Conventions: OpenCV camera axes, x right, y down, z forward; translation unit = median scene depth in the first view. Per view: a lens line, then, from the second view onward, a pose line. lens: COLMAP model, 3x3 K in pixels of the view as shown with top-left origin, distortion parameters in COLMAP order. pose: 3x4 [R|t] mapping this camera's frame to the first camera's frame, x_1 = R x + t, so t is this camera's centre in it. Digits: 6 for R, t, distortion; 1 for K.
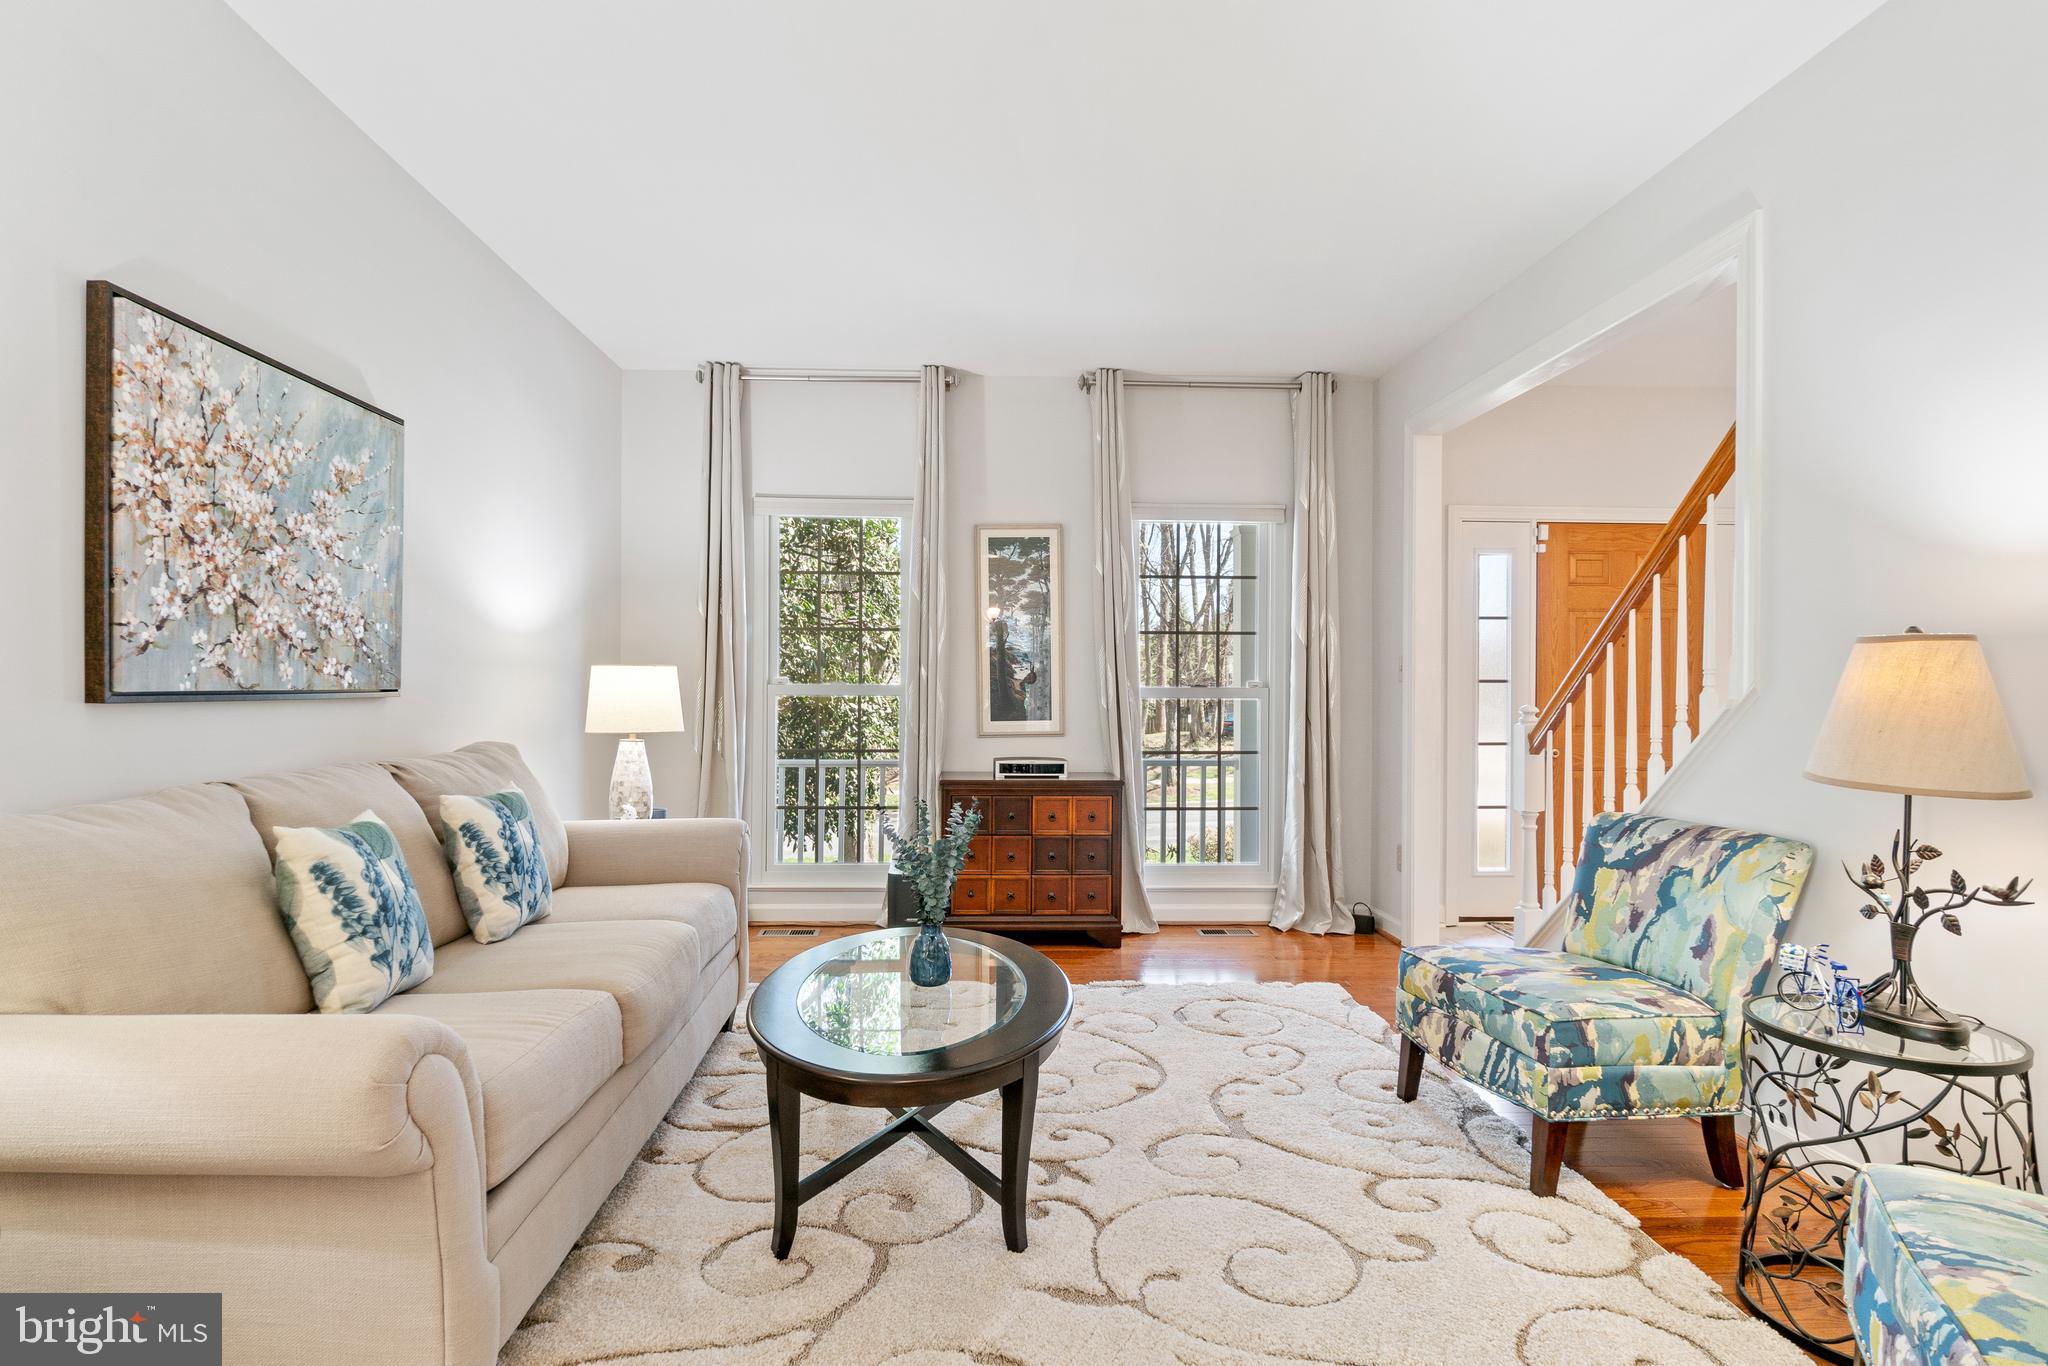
lens RADIAL K [[1060.2, 0, 997.0], [0, 1060.2, 695.8], [0, 0, 1]] dist [0.013902, -0.001747]
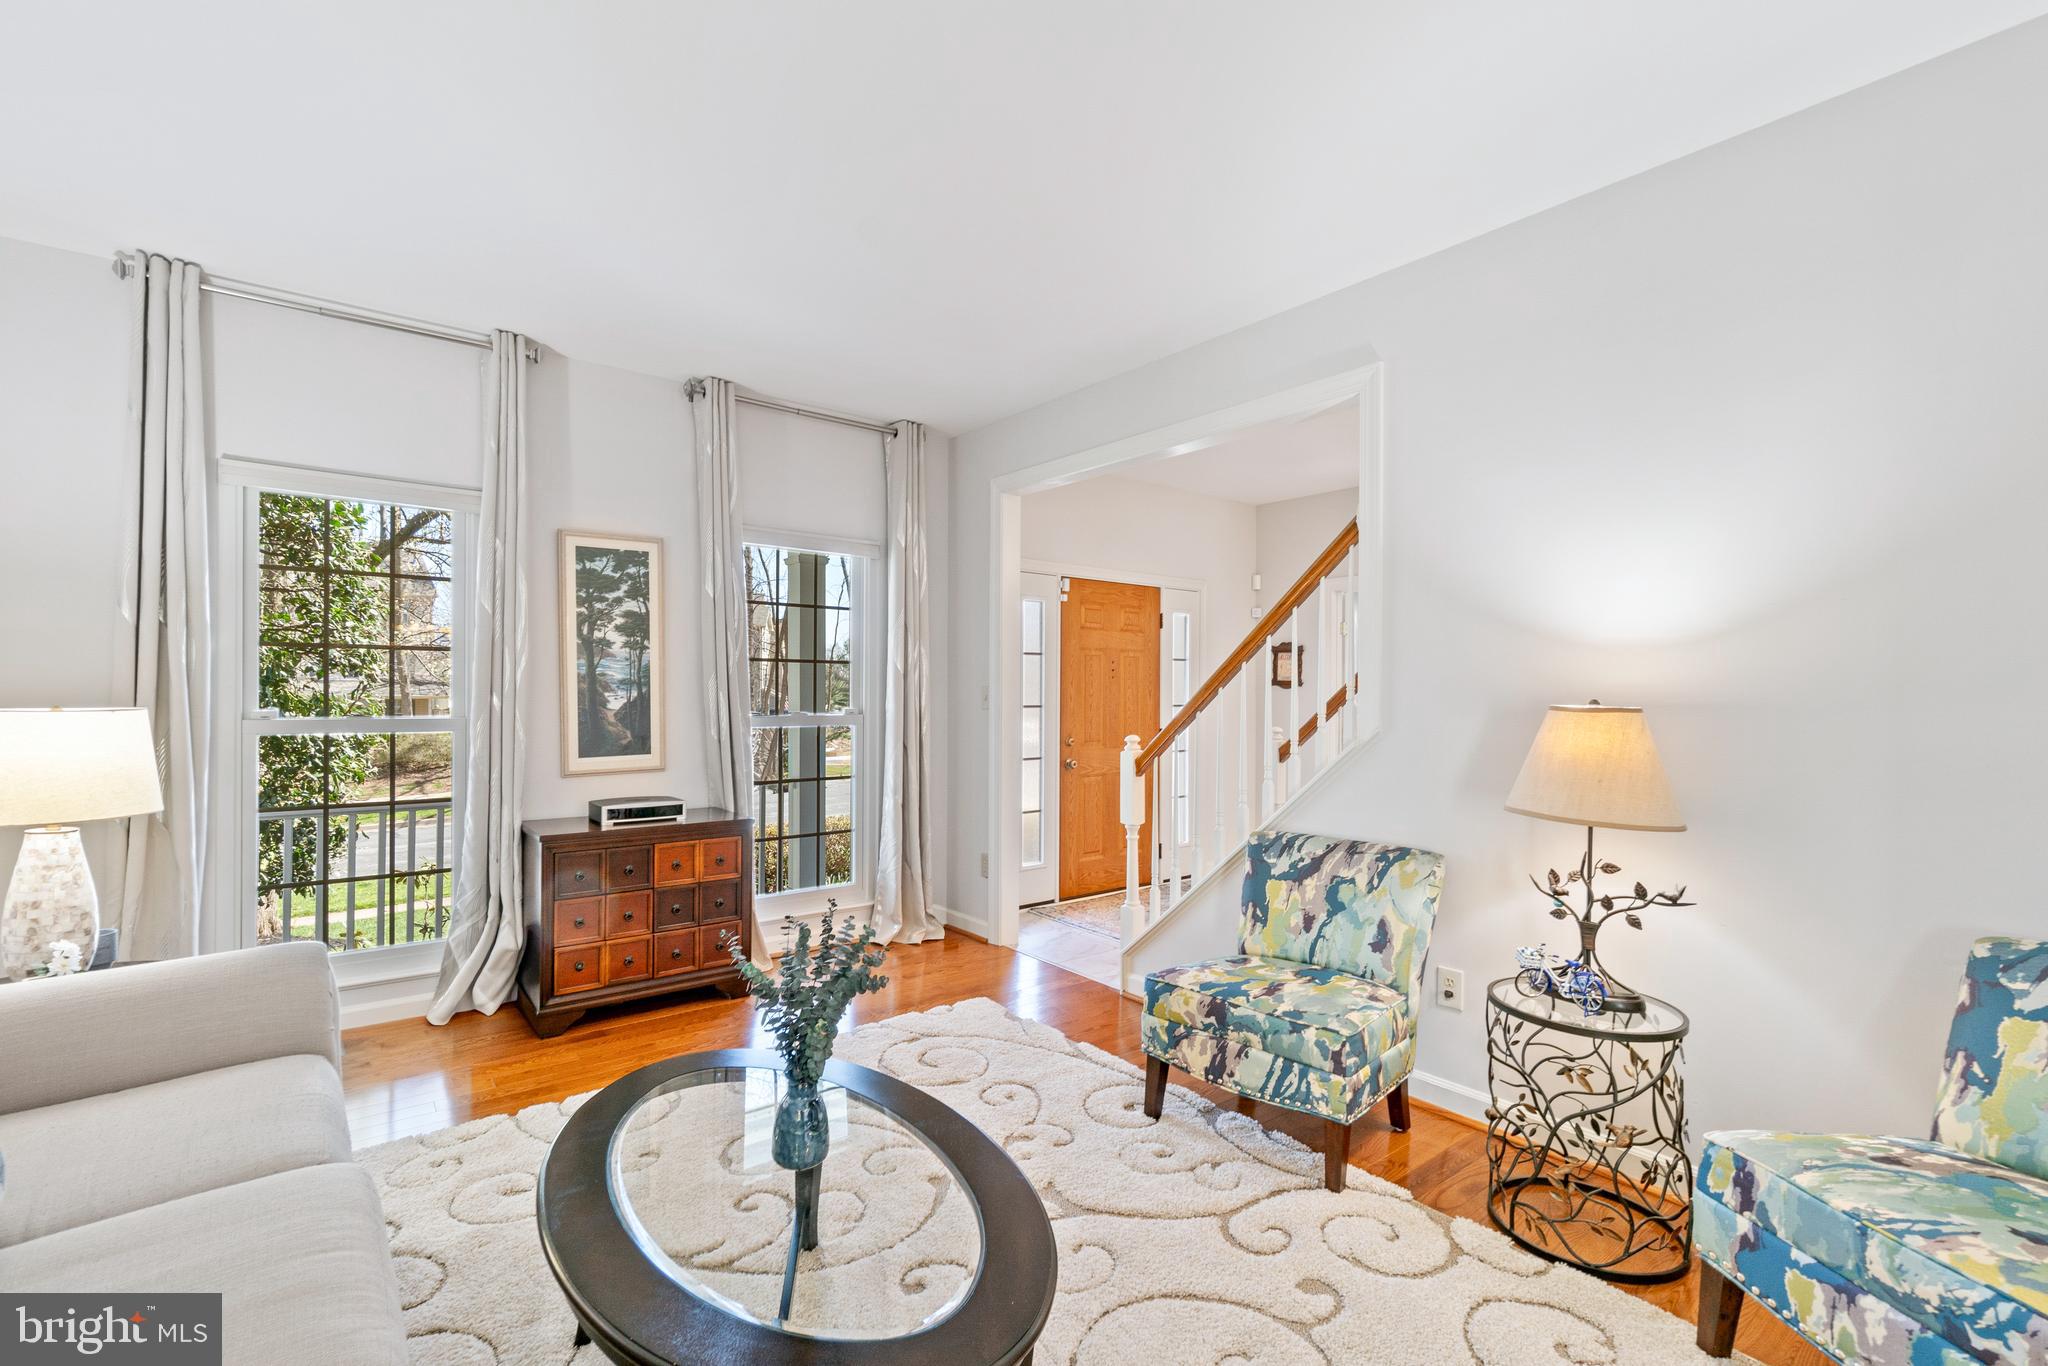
lens RADIAL K [[908.5, 0, 1003.7], [0, 908.5, 696.9], [0, 0, 1]] dist [0.003995, -0.000080]
pose [[0.812756, -0.002575, 0.582599, -0.204983], [0.001176, 0.999995, 0.002780, -0.036232], [-0.582603, -0.001575, 0.812755, 0.253270]]
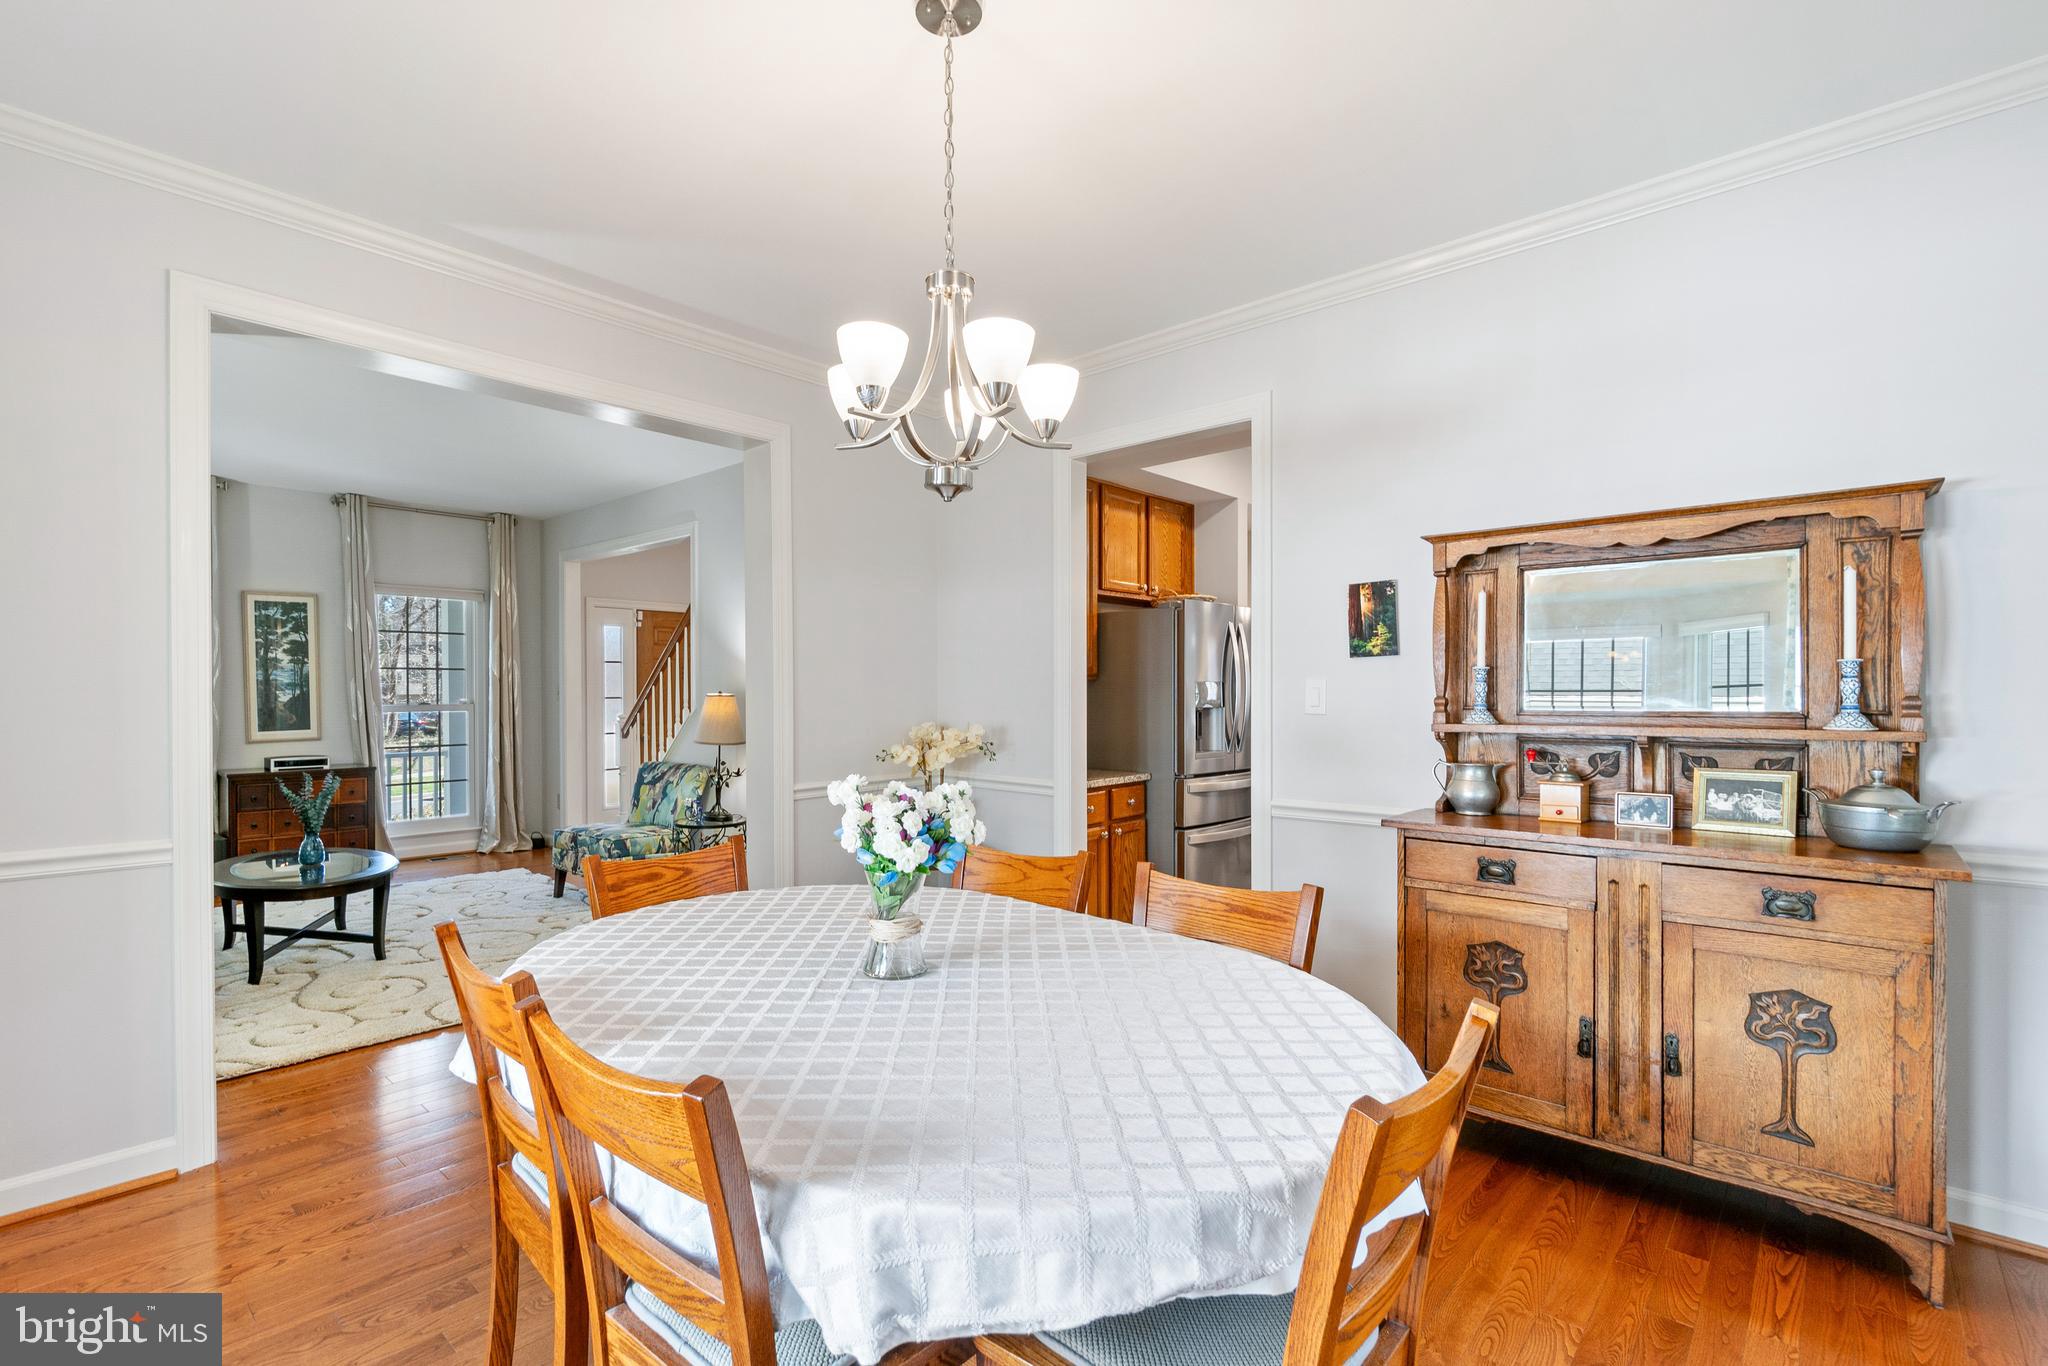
lens RADIAL K [[962.3, 0, 1017.8], [0, 962.3, 694.7], [0, 0, 1]] dist [-0.013227, -0.000099]
pose [[0.699341, -0.011018, 0.714703, -0.268153], [0.007765, 0.999939, 0.007818, -0.035387], [-0.714746, 0.000082, 0.699384, -0.788516]]
